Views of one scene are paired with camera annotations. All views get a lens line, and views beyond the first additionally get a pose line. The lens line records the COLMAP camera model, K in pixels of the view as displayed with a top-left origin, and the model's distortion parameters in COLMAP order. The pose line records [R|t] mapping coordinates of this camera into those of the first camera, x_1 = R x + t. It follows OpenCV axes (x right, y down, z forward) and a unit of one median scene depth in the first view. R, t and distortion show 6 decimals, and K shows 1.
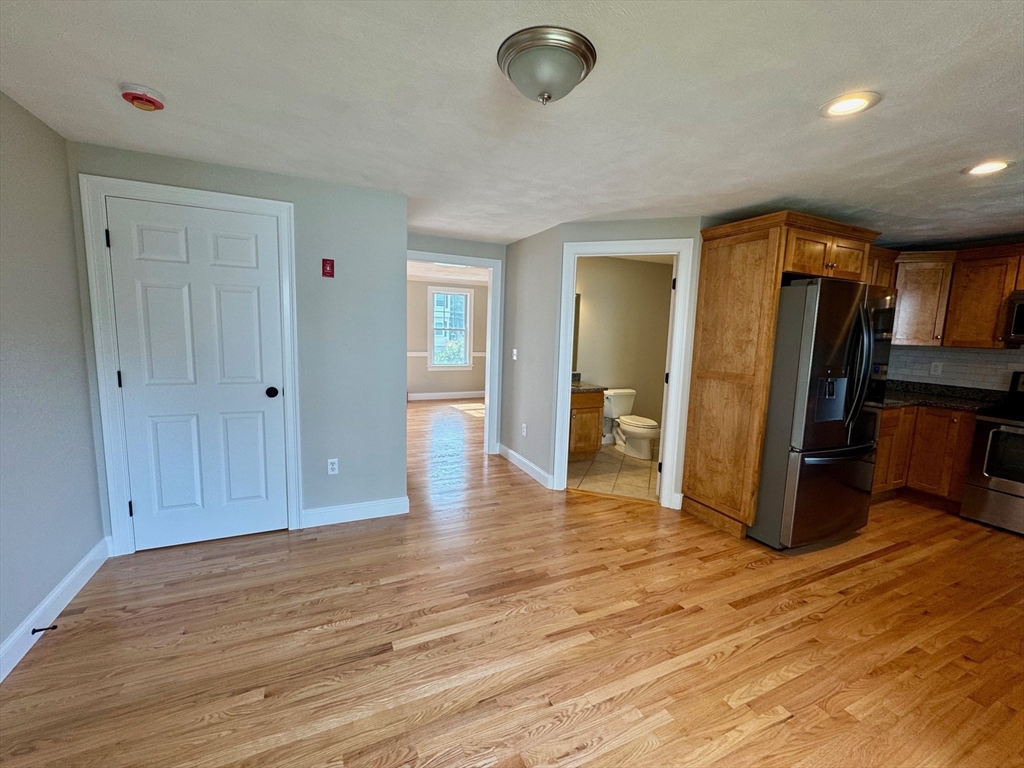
lens RADIAL K [[426.3, 0, 512.0], [0, 426.3, 384.0], [0, 0, 1]] dist [-0.004476, -0.000305]
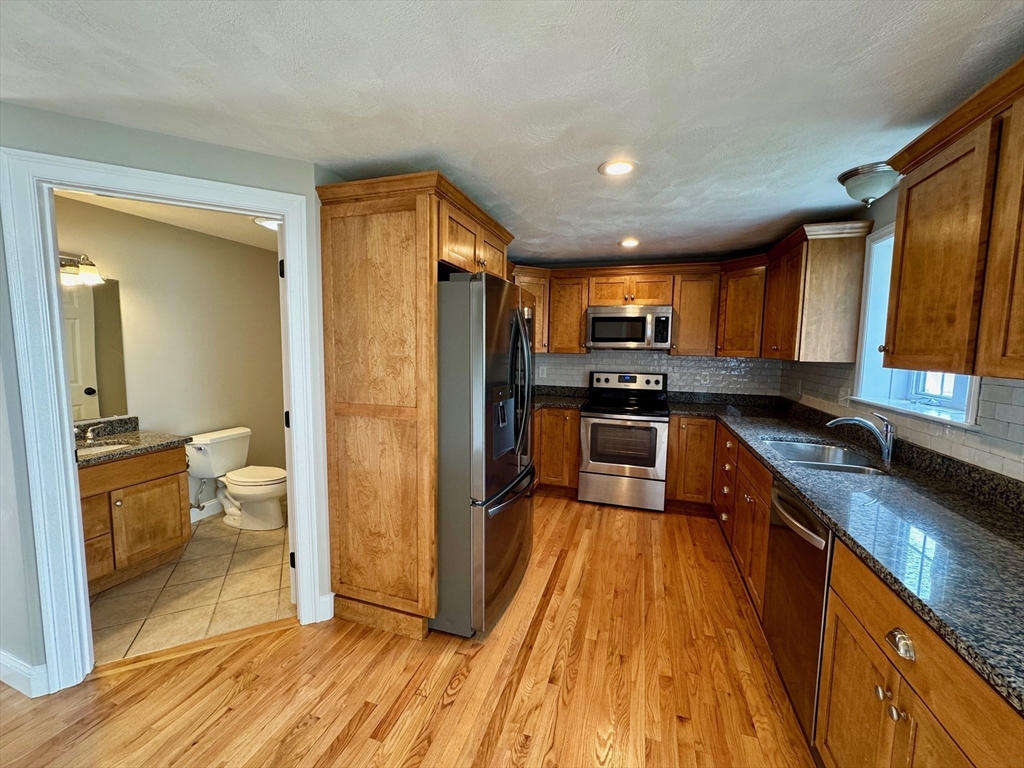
lens RADIAL K [[405.8, 0, 512.0], [0, 405.8, 384.0], [0, 0, 1]] dist [-0.001600, -0.000082]
pose [[0.682612, -0.088453, 0.725408, 0.185577], [0.098248, 0.994744, 0.028843, -0.057871], [-0.724146, 0.051581, 0.687715, 0.402347]]
